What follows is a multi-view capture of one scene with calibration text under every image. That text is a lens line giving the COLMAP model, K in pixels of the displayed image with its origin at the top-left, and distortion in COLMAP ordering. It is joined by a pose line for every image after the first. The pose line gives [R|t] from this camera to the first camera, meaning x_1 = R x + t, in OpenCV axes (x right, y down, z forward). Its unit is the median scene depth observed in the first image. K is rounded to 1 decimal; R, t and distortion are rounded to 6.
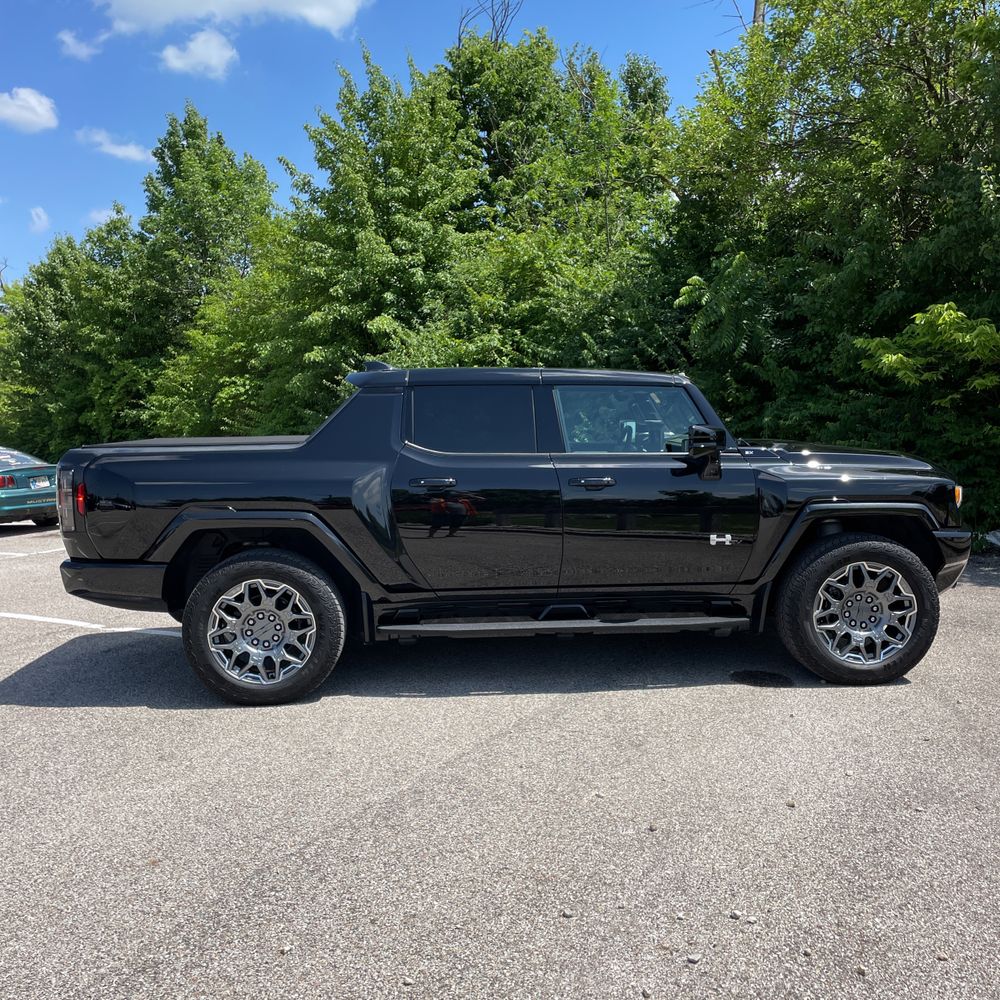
lens RADIAL K [[1014.5, 0, 510.8], [0, 1014.5, 493.7], [0, 0, 1]] dist [0.025294, 0.000000]
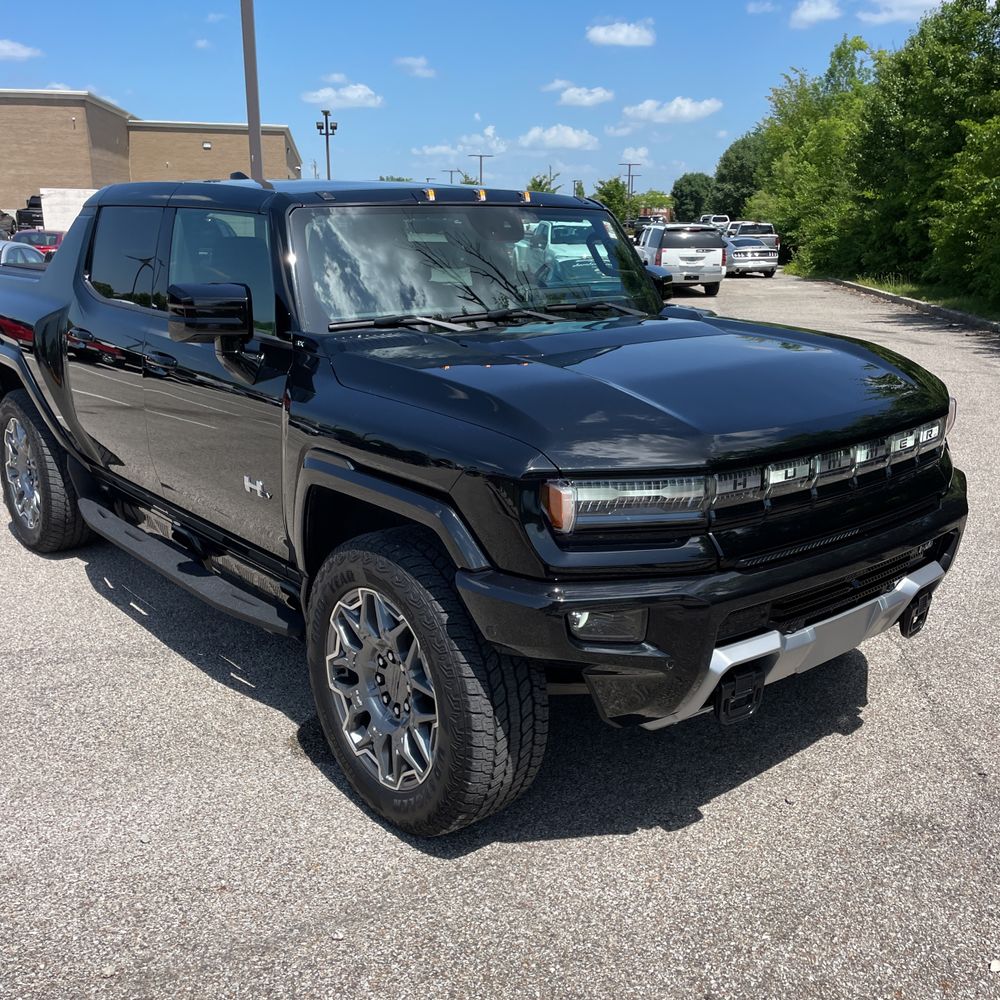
lens RADIAL K [[1014.5, 0, 503.3], [0, 1014.5, 508.8], [0, 0, 1]] dist [0.025294, 0.000000]
pose [[0.579603, 0.226555, -0.782773, 0.167274], [-0.059920, 0.969825, 0.236326, -0.075134], [0.812693, -0.090072, 0.575688, 0.722387]]
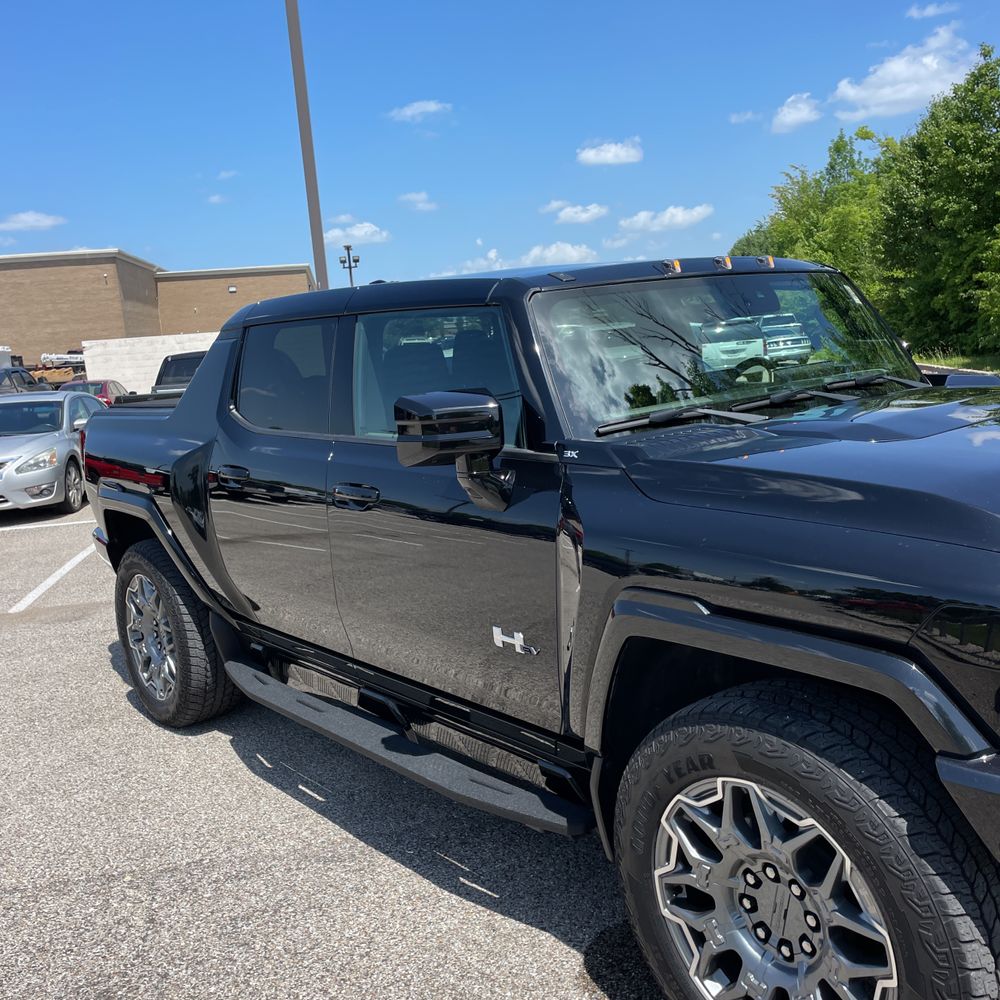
lens RADIAL K [[1014.5, 0, 496.9], [0, 1014.5, 498.2], [0, 0, 1]] dist [0.025294, 0.000000]
pose [[0.565543, 0.084560, -0.820372, -0.009427], [0.026451, 0.992358, 0.120522, -0.059509], [0.824294, -0.089860, 0.558985, 0.690990]]
